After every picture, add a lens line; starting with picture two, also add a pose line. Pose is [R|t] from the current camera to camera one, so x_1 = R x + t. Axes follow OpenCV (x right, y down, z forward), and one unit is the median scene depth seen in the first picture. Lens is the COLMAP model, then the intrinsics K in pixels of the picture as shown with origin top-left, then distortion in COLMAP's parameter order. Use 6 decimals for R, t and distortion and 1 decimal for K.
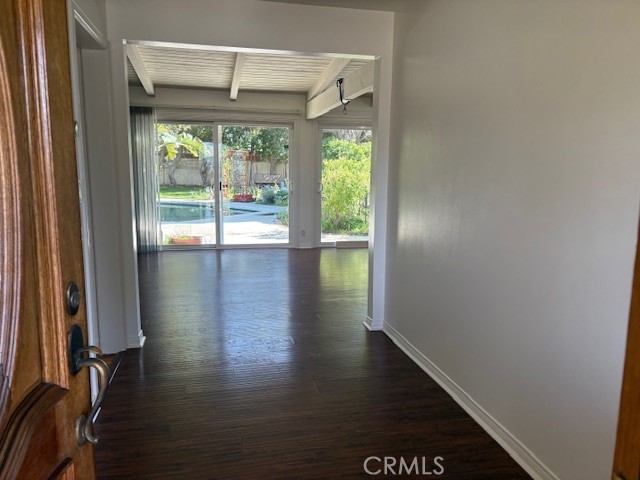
lens RADIAL K [[475.2, 0, 318.6], [0, 475.2, 240.6], [0, 0, 1]] dist [0.003969, -0.028245]
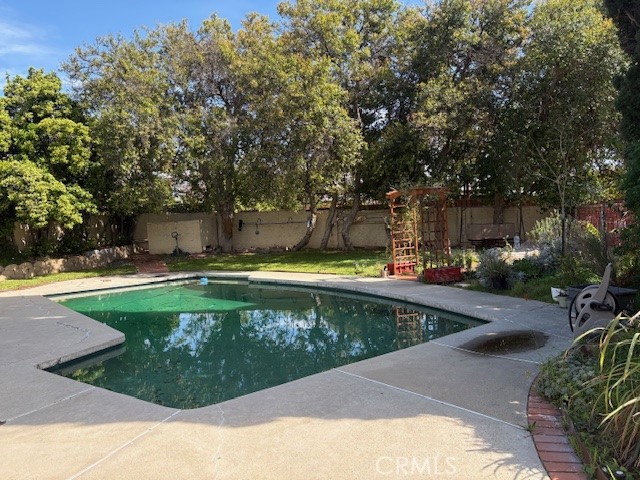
lens RADIAL K [[475.2, 0, 322.8], [0, 475.2, 239.5], [0, 0, 1]] dist [0.003969, -0.028245]
pose [[0.901916, -0.043346, -0.429731, -0.046963], [-0.006410, 0.993498, -0.113665, -0.060985], [0.431864, 0.105271, 0.895774, 0.431419]]
